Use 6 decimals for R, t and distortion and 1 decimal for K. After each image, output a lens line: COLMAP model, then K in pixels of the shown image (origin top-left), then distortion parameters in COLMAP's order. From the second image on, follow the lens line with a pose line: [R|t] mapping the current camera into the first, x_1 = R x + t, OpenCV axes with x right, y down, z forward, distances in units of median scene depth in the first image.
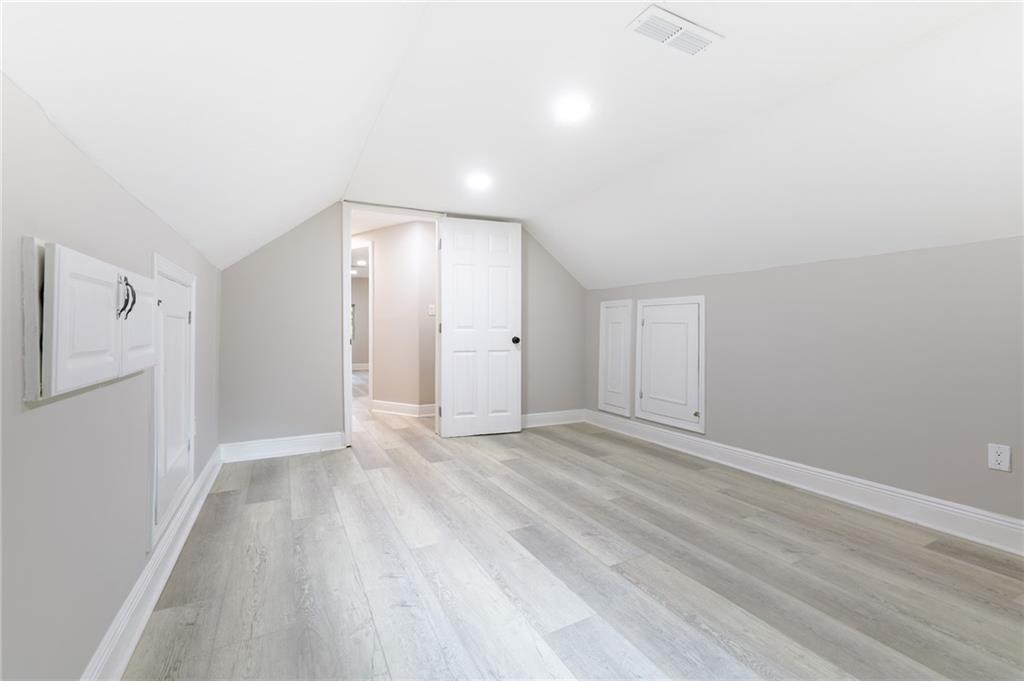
lens RADIAL K [[443.6, 0, 515.7], [0, 443.6, 336.9], [0, 0, 1]] dist [-0.004521, 0.000682]
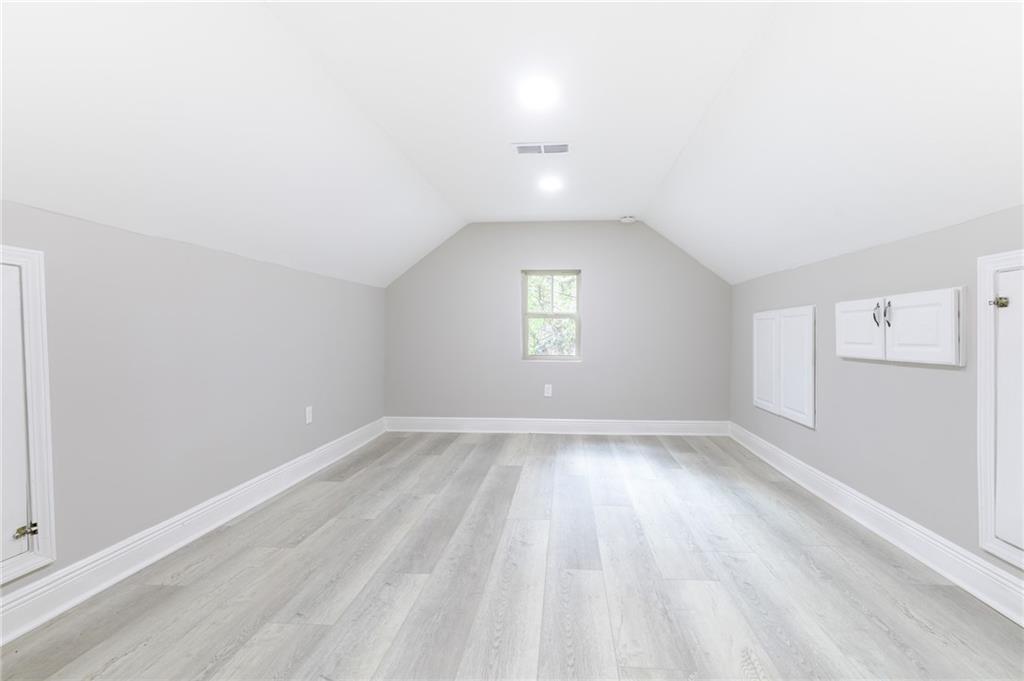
lens RADIAL K [[443.6, 0, 517.6], [0, 443.6, 335.3], [0, 0, 1]] dist [-0.004521, 0.000682]
pose [[-0.829673, -0.005779, 0.558220, -0.353710], [0.004181, 0.999854, 0.016565, -0.030147], [-0.558235, 0.016078, -0.829527, 1.758526]]
